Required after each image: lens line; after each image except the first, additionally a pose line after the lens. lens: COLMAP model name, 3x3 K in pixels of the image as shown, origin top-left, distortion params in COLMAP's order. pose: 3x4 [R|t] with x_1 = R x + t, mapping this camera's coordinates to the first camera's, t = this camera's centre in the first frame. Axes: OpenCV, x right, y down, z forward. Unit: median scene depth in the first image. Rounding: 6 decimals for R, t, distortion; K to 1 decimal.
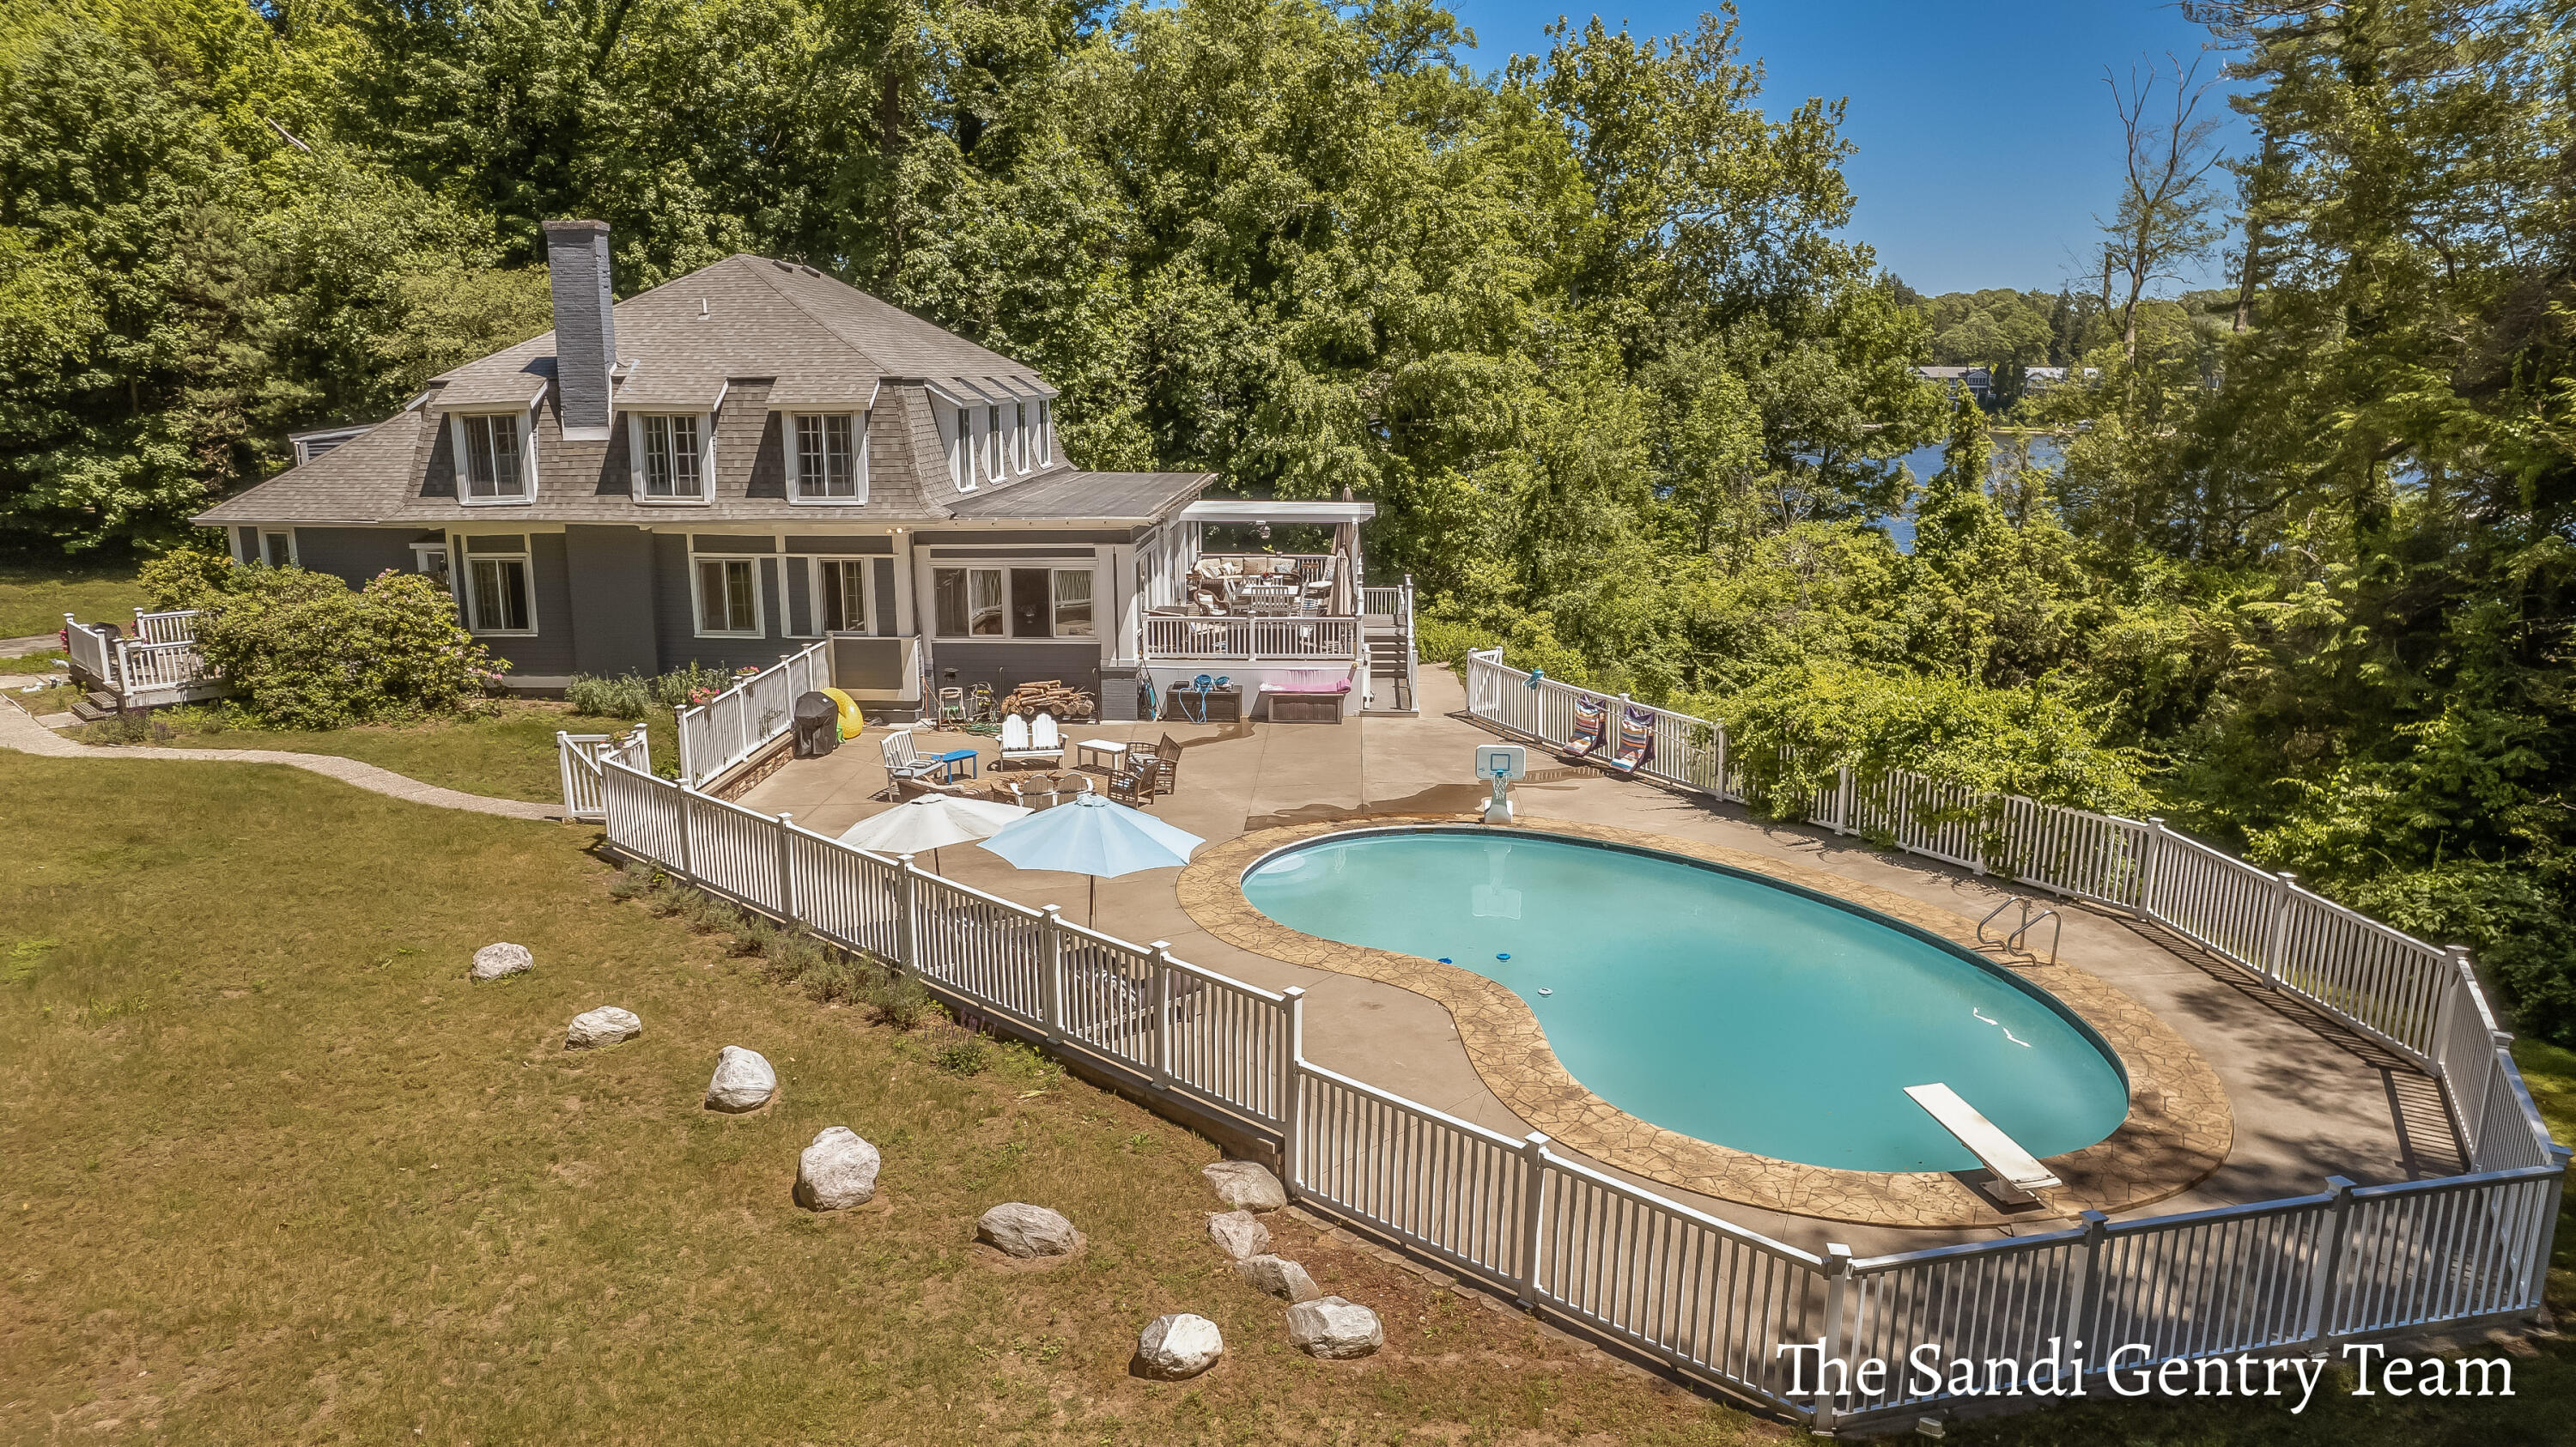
lens RADIAL K [[1663.9, 0, 1288.0], [0, 1663.9, 723.5], [0, 0, 1]] dist [-0.052831, -0.001232]
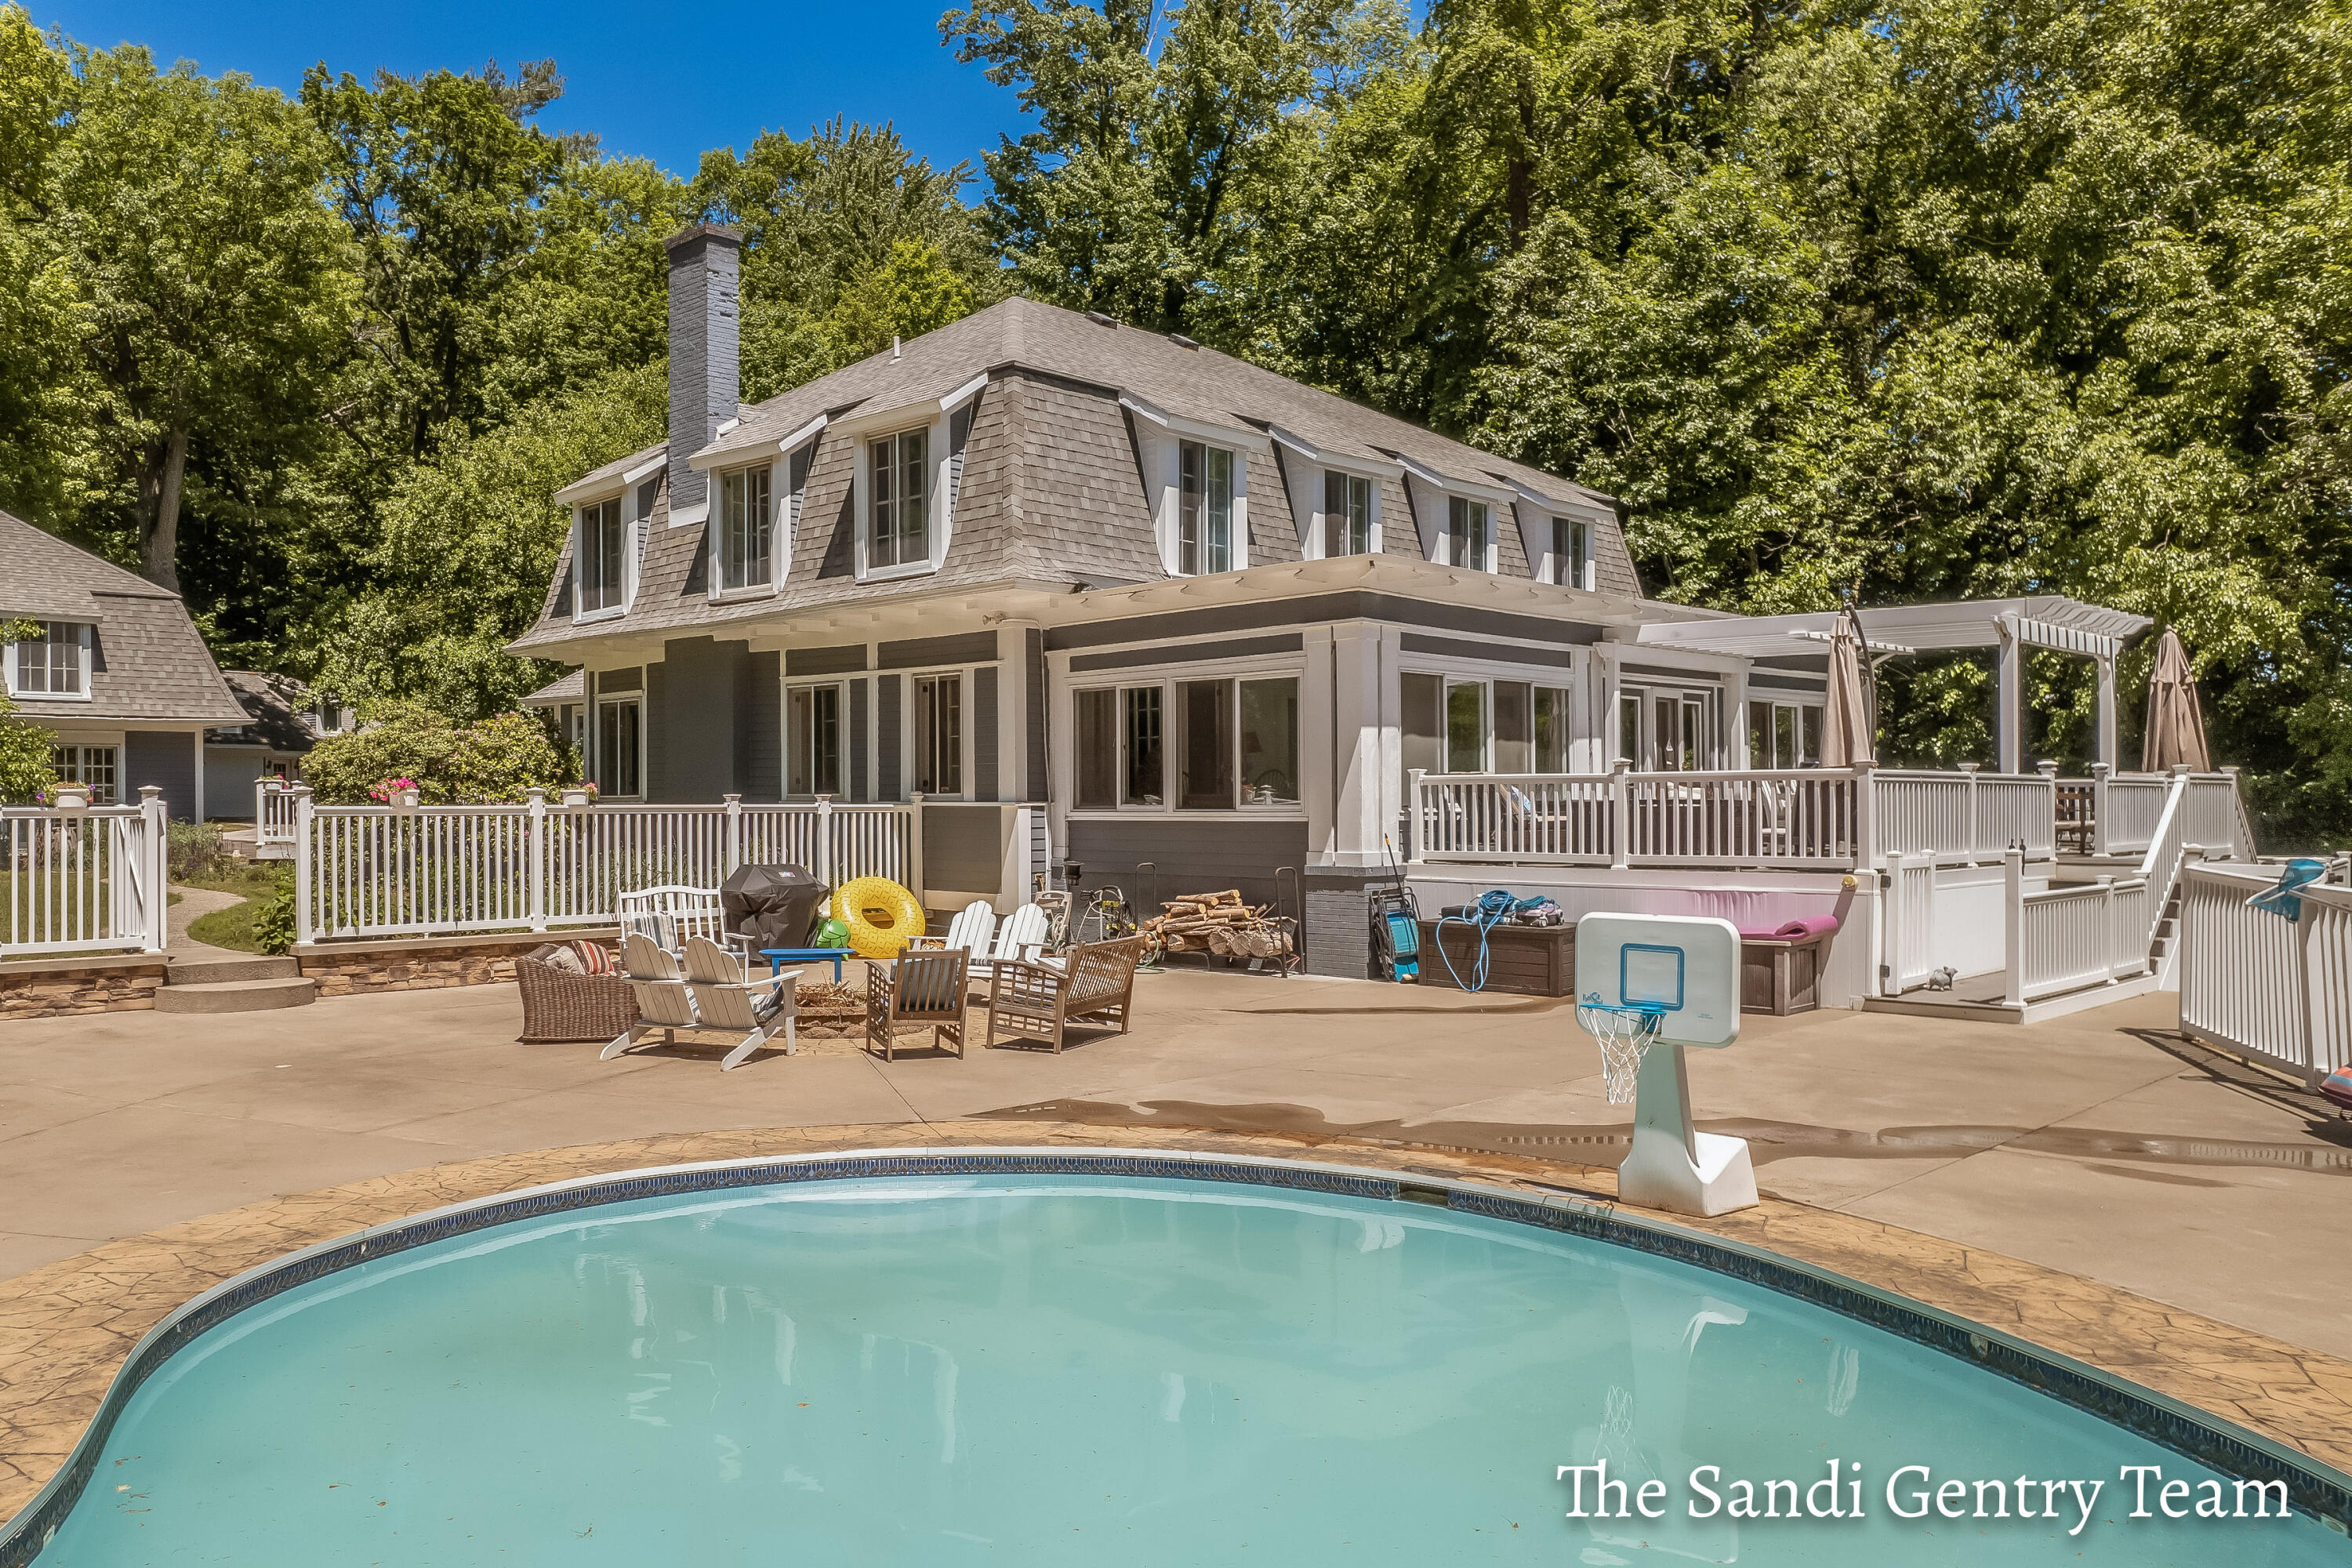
lens RADIAL K [[1789.7, 0, 969.5], [0, 1789.7, 799.0], [0, 0, 1]] dist [-0.057532, 0.009302]
pose [[0.704148, -0.007458, -0.710014, 0.202082], [-0.142859, 0.978009, -0.151953, 0.043352], [0.695533, 0.208430, 0.687598, 0.553633]]
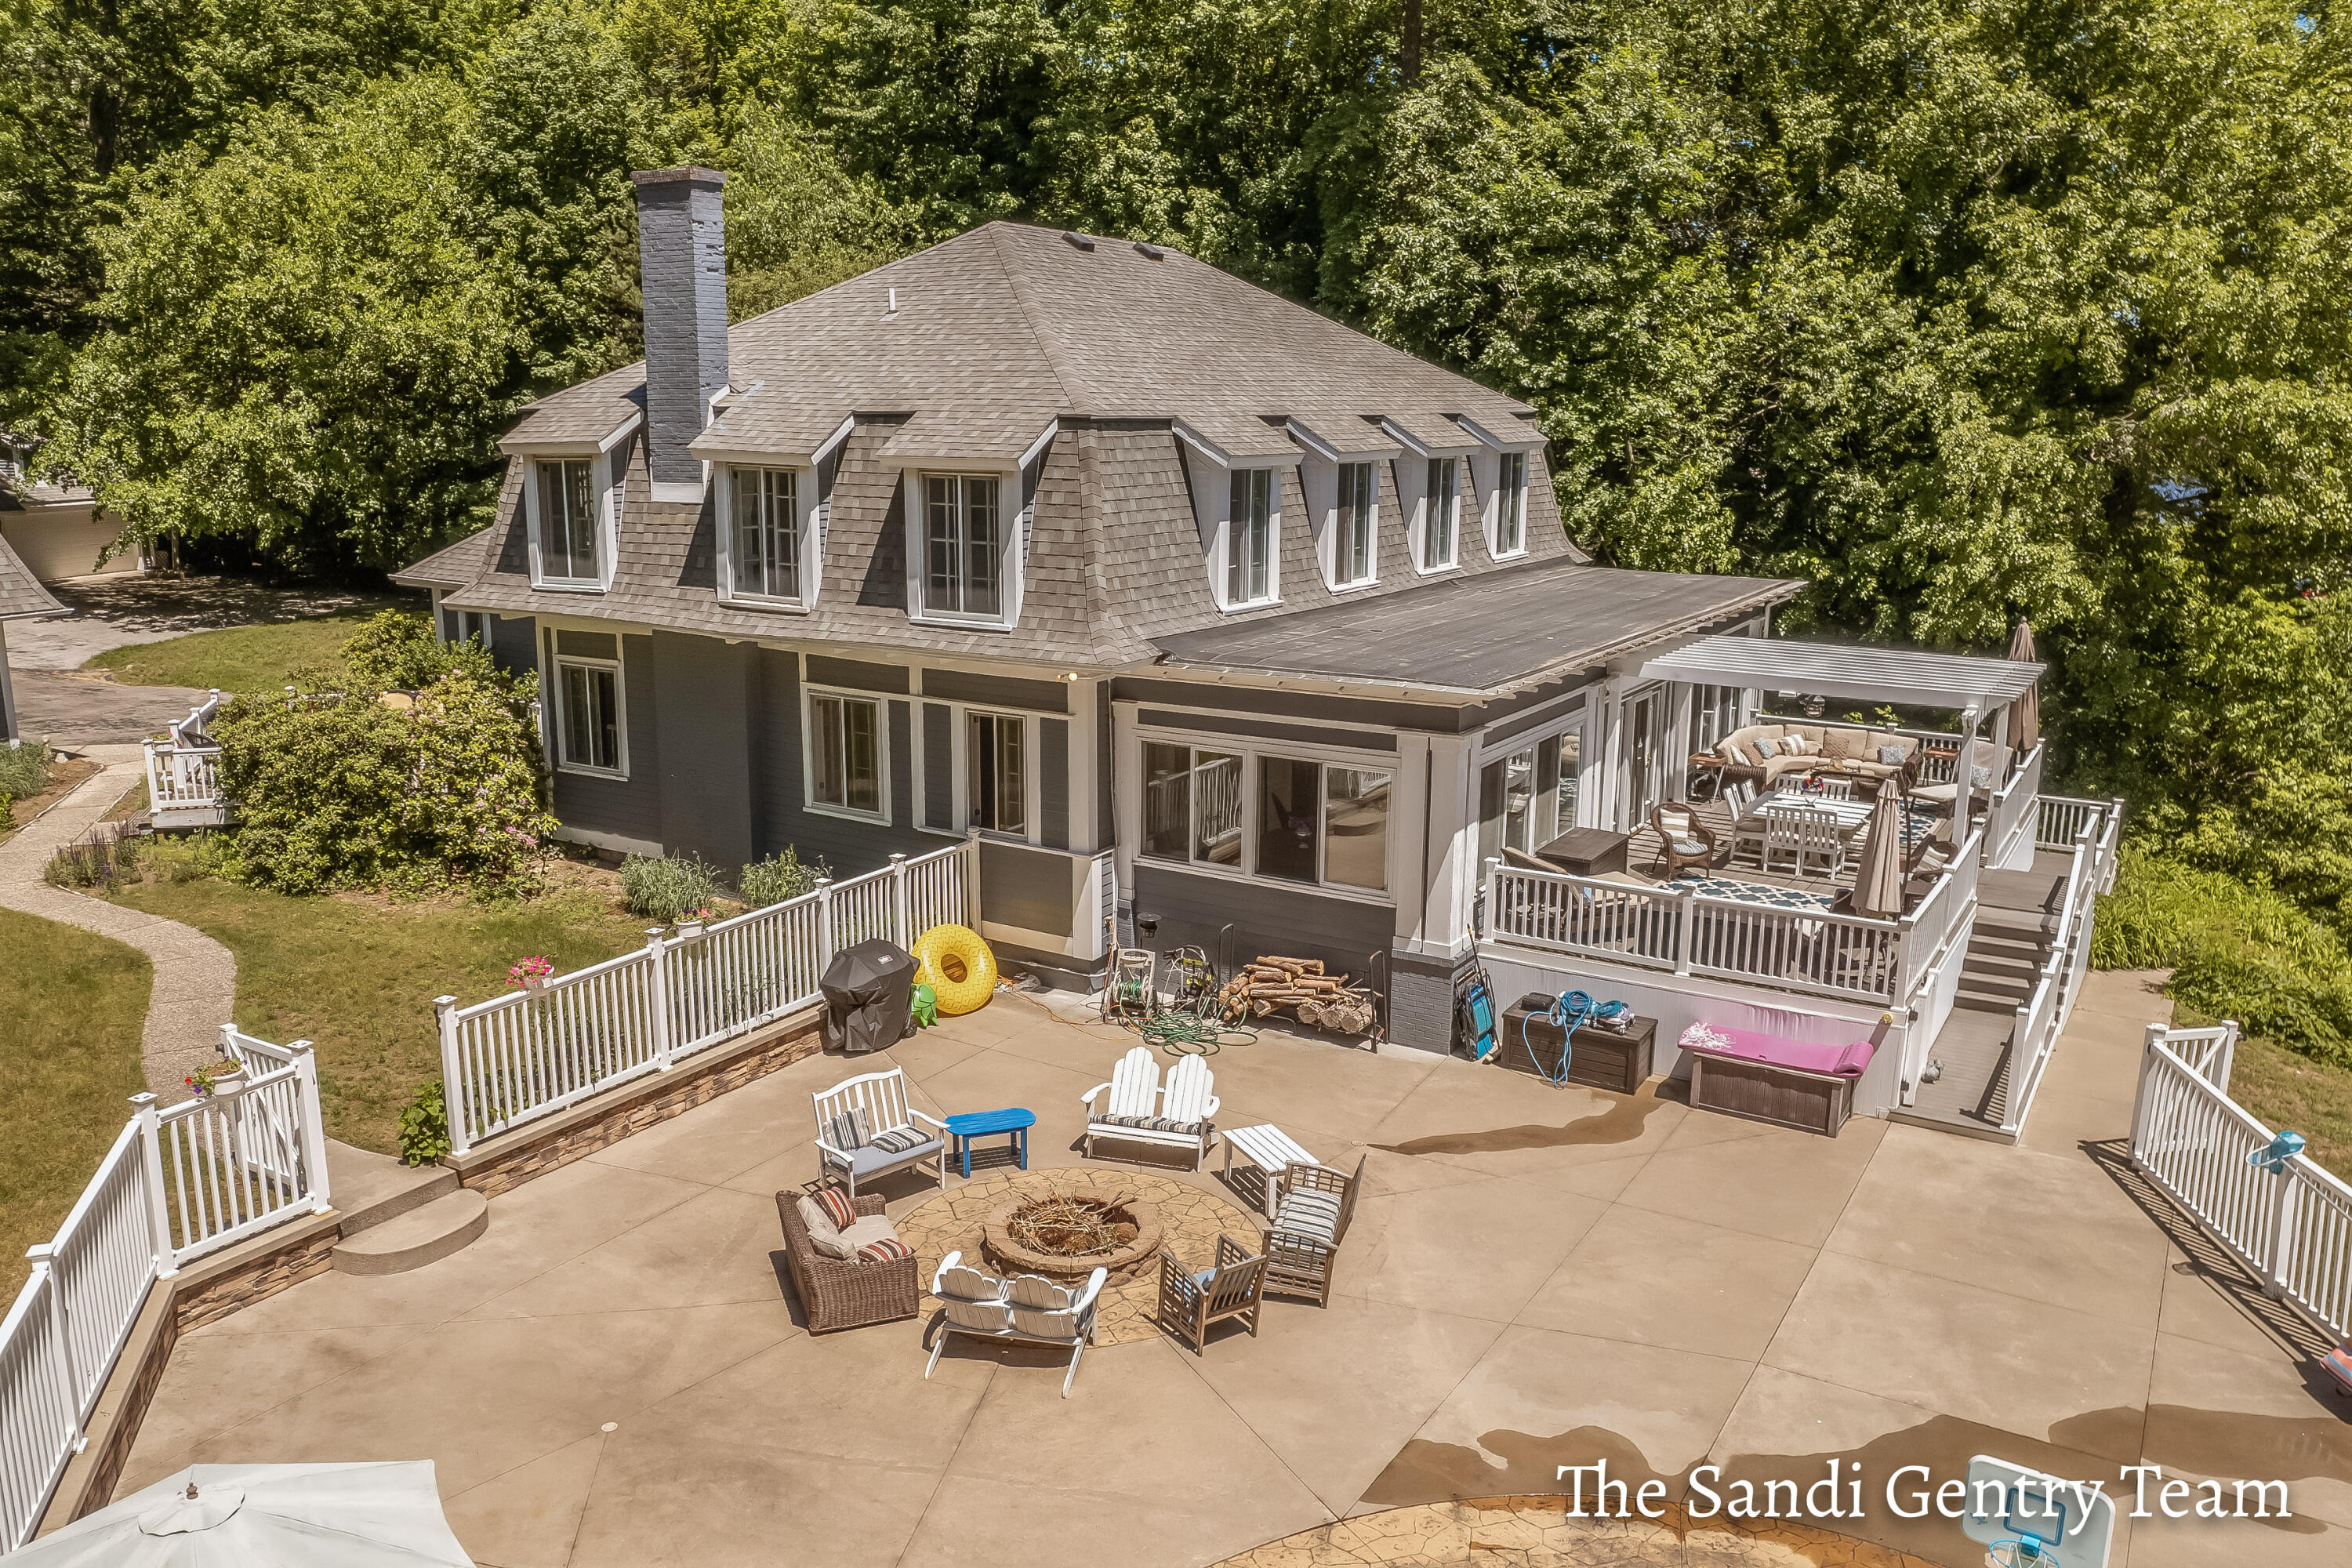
lens RADIAL K [[1808.1, 0, 1176.0], [0, 1808.1, 784.0], [0, 0, 1]] dist [-0.071261, 0.055385]
pose [[0.874286, 0.110417, -0.472687, 0.100994], [-0.109534, 0.993545, 0.029491, -0.098467], [0.472892, 0.025991, 0.880737, 0.441266]]
